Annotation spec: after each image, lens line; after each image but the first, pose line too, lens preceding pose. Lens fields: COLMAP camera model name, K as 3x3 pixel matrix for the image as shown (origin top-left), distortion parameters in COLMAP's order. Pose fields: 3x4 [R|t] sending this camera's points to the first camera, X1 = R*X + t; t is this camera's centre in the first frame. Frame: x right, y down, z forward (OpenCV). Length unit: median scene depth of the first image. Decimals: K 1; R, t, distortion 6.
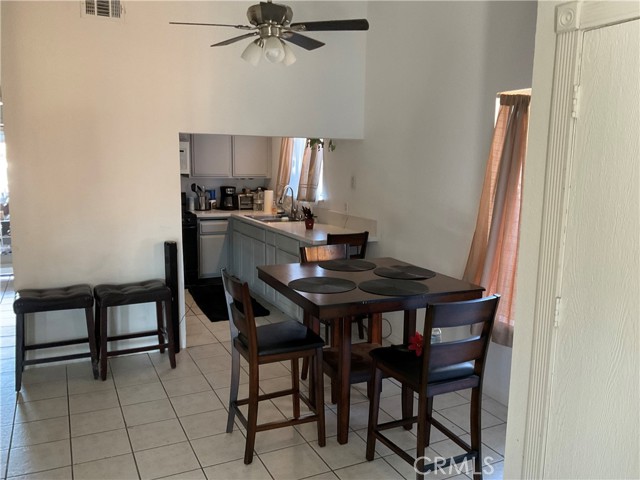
lens RADIAL K [[524.7, 0, 324.8], [0, 524.7, 242.8], [0, 0, 1]] dist [0.045000, -0.088211]
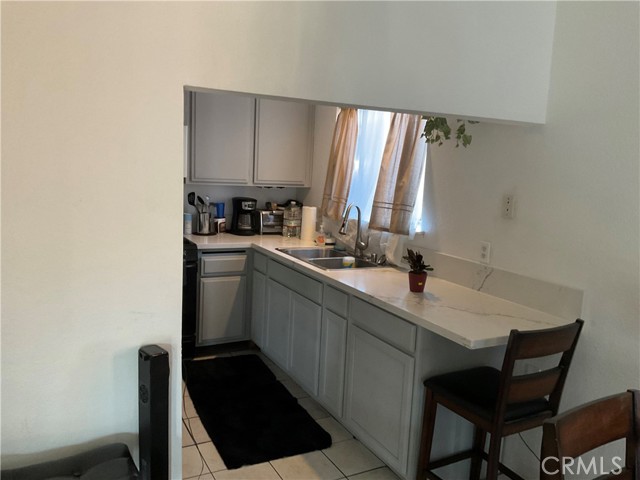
lens RADIAL K [[524.7, 0, 314.9], [0, 524.7, 237.3], [0, 0, 1]] dist [0.045000, -0.088211]
pose [[0.999470, 0.029042, 0.014673, -0.111915], [-0.028876, 0.999518, -0.011436, -0.057099], [-0.014998, 0.011006, 0.999827, 0.373070]]
